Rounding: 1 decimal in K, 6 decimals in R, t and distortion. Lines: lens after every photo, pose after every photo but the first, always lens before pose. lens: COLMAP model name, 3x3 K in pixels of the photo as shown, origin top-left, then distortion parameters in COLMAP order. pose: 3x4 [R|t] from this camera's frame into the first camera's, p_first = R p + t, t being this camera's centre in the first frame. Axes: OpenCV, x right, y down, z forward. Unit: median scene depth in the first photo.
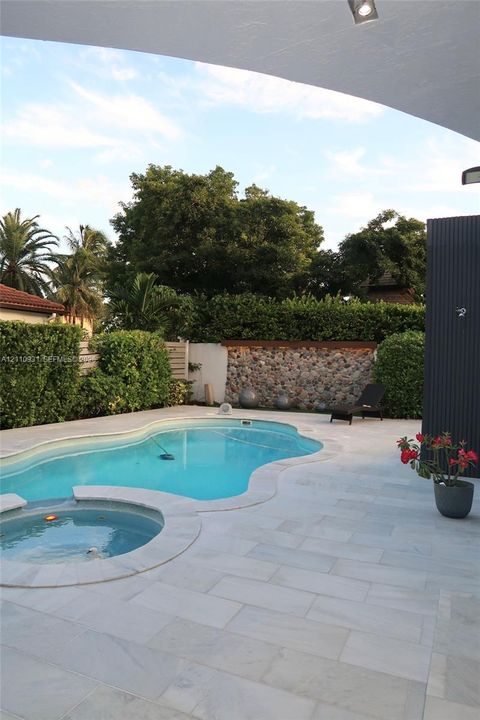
lens RADIAL K [[491.0, 0, 233.3], [0, 491.0, 359.0], [0, 0, 1]] dist [-0.000123, 0.003866]
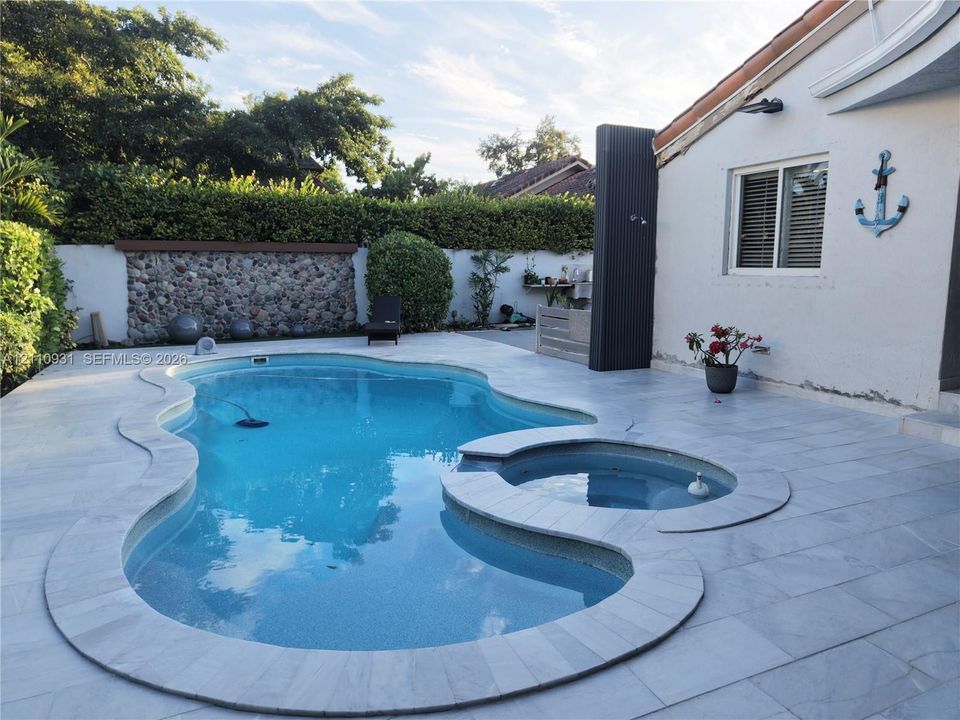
lens RADIAL K [[640.8, 0, 475.3], [0, 640.8, 347.5], [0, 0, 1]] dist [0.037436, -0.039806]
pose [[0.665241, -0.117923, 0.737257, -0.355600], [0.021088, 0.990022, 0.139323, -0.008528], [-0.746331, -0.077136, 0.661090, 0.126048]]
